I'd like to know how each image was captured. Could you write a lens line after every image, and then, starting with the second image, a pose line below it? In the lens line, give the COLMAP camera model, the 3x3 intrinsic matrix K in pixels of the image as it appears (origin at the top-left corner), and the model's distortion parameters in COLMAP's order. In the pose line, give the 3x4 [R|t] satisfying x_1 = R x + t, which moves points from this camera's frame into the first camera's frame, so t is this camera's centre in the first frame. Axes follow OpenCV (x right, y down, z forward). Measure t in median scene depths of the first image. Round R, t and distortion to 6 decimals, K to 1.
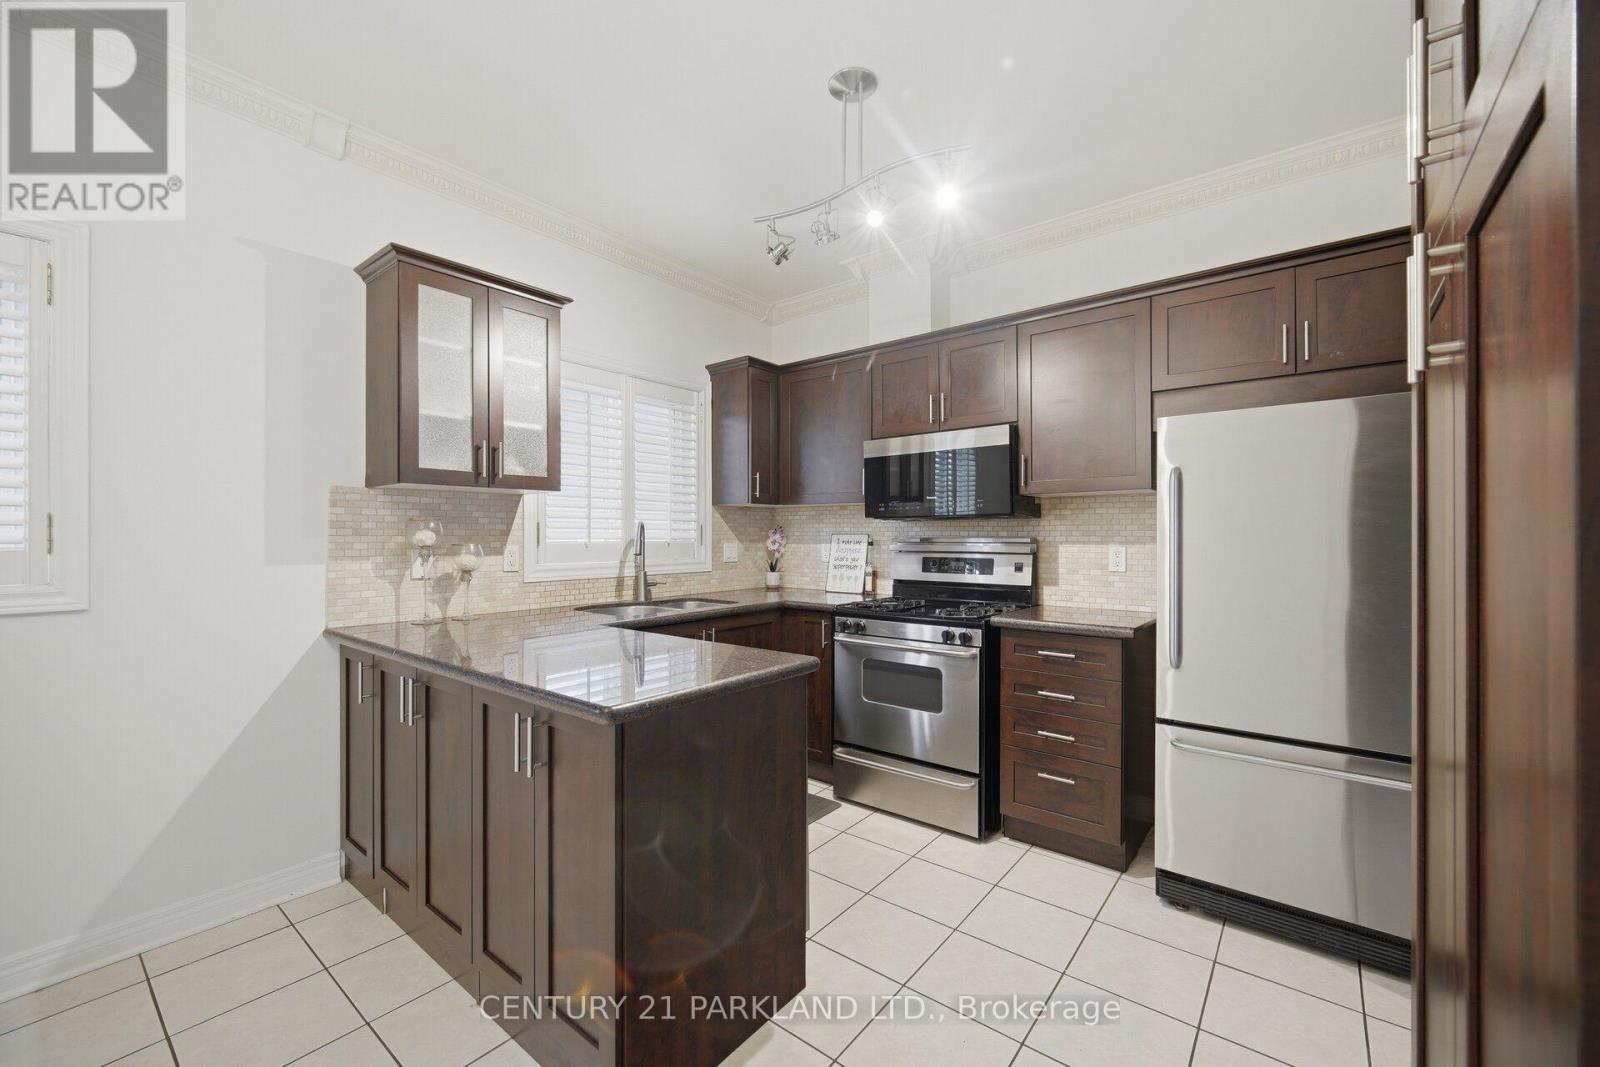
lens RADIAL K [[644.6, 0, 795.7], [0, 644.6, 537.7], [0, 0, 1]] dist [-0.003429, -0.000015]
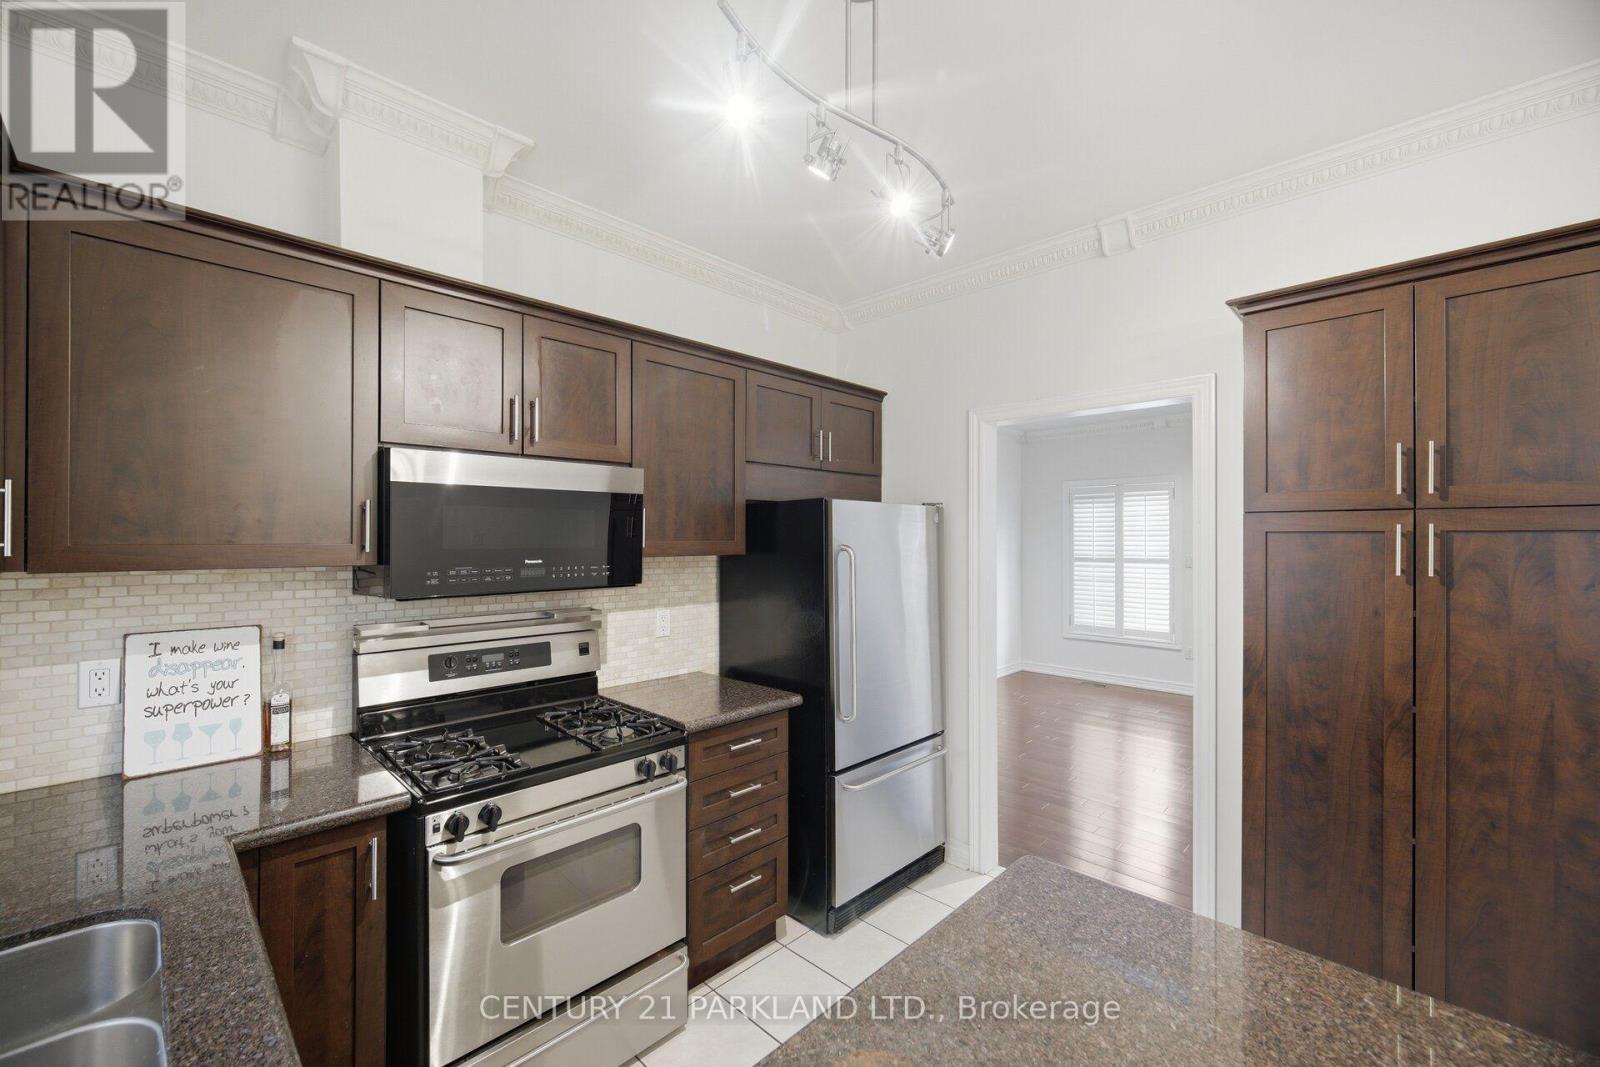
lens RADIAL K [[653.0, 0, 791.9], [0, 653.0, 535.1], [0, 0, 1]] dist [-0.001753, 0.000547]
pose [[0.101503, 0.006450, 0.994814, -0.401643], [0.000628, 0.999978, -0.006547, -0.083900], [-0.994835, 0.001289, 0.101497, 0.691986]]
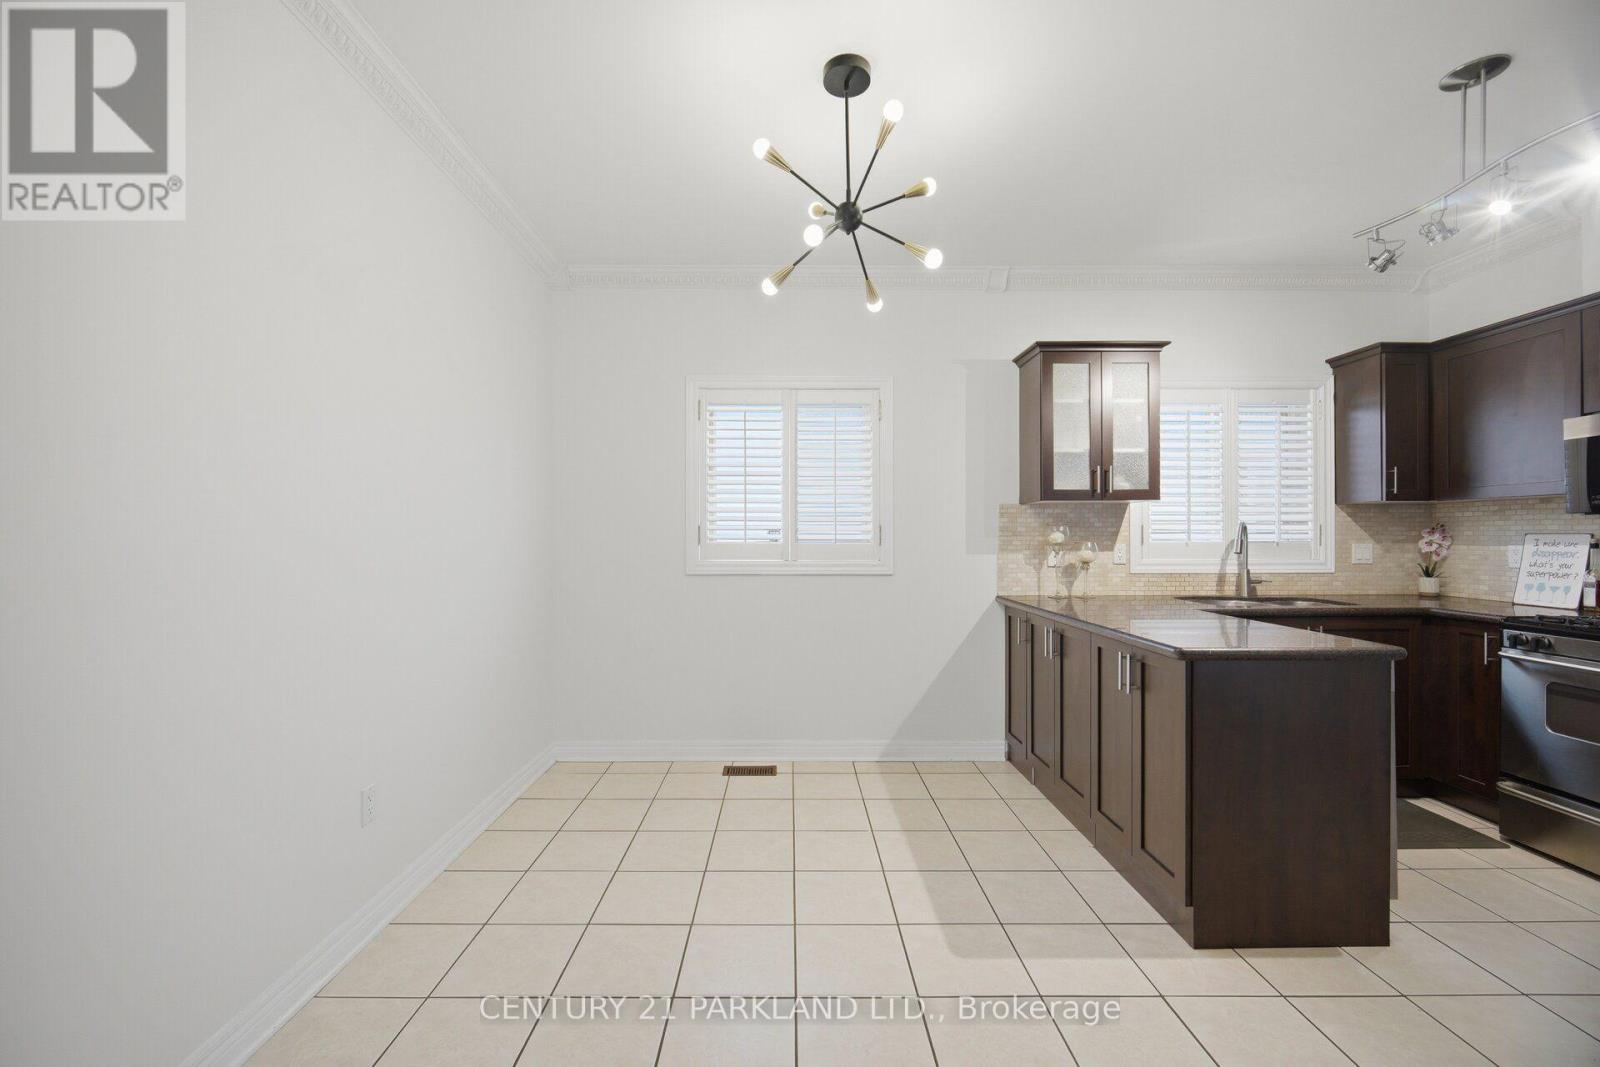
lens RADIAL K [[653.0, 0, 791.9], [0, 653.0, 535.1], [0, 0, 1]] dist [-0.001753, 0.000547]
pose [[0.630013, -0.002217, -0.776581, 0.142996], [-0.001614, 0.999990, -0.004164, 0.001596], [0.776583, 0.003876, 0.630003, -0.297243]]
